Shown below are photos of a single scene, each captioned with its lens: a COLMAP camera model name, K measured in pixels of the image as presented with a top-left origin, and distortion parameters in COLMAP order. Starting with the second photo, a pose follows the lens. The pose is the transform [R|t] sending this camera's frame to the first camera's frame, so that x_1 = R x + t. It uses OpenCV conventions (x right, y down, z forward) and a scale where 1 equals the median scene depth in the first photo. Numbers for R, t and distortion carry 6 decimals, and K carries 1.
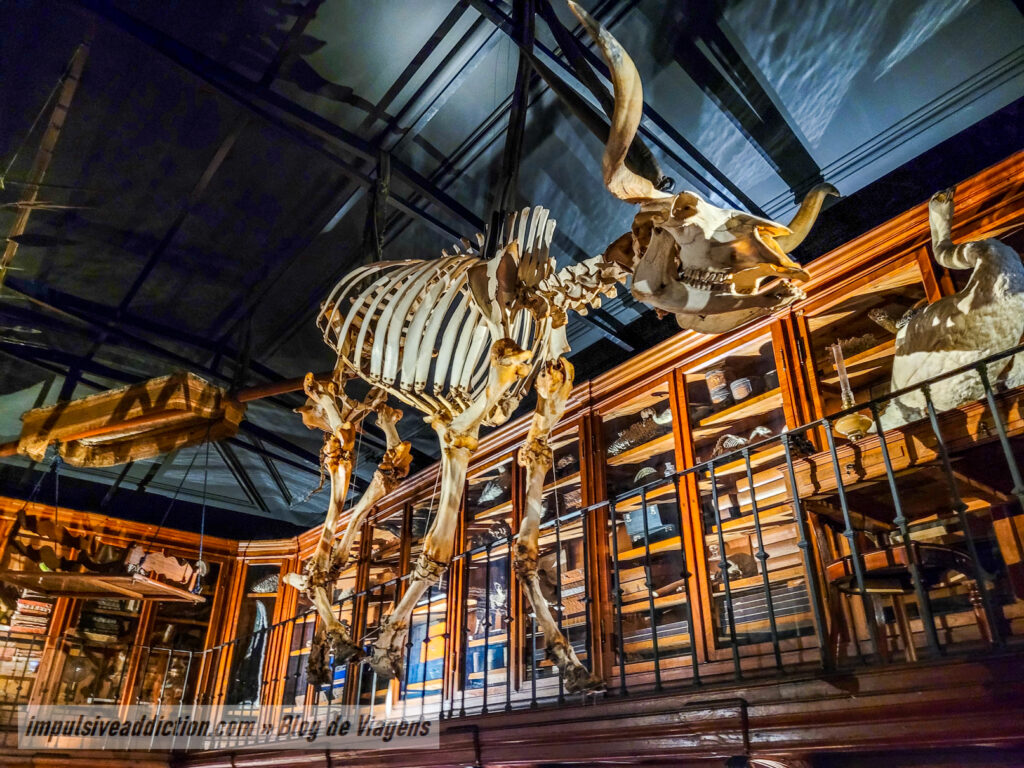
lens RADIAL K [[779.7, 0, 505.5], [0, 779.7, 385.2], [0, 0, 1]] dist [0.048396, -0.028968]
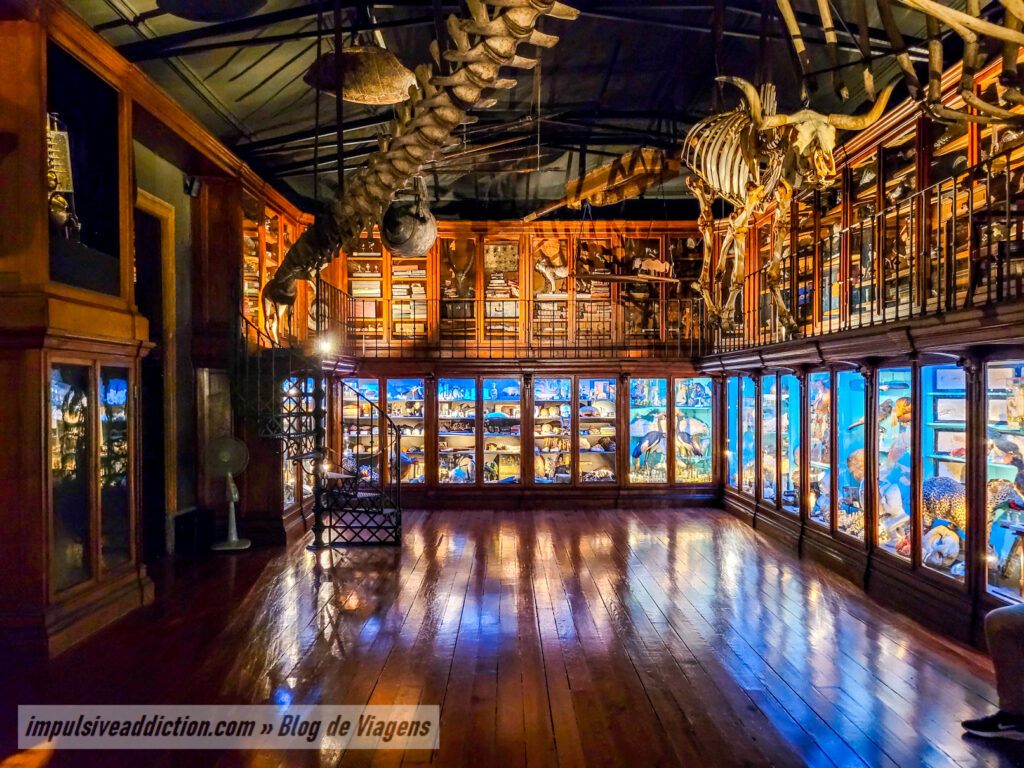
lens RADIAL K [[779.7, 0, 510.8], [0, 779.7, 389.3], [0, 0, 1]] dist [0.048396, -0.028968]
pose [[0.791586, -0.016077, -0.610846, 0.330181], [0.299676, 0.881398, 0.365146, -0.226930], [0.532528, -0.472100, 0.702520, -0.467714]]
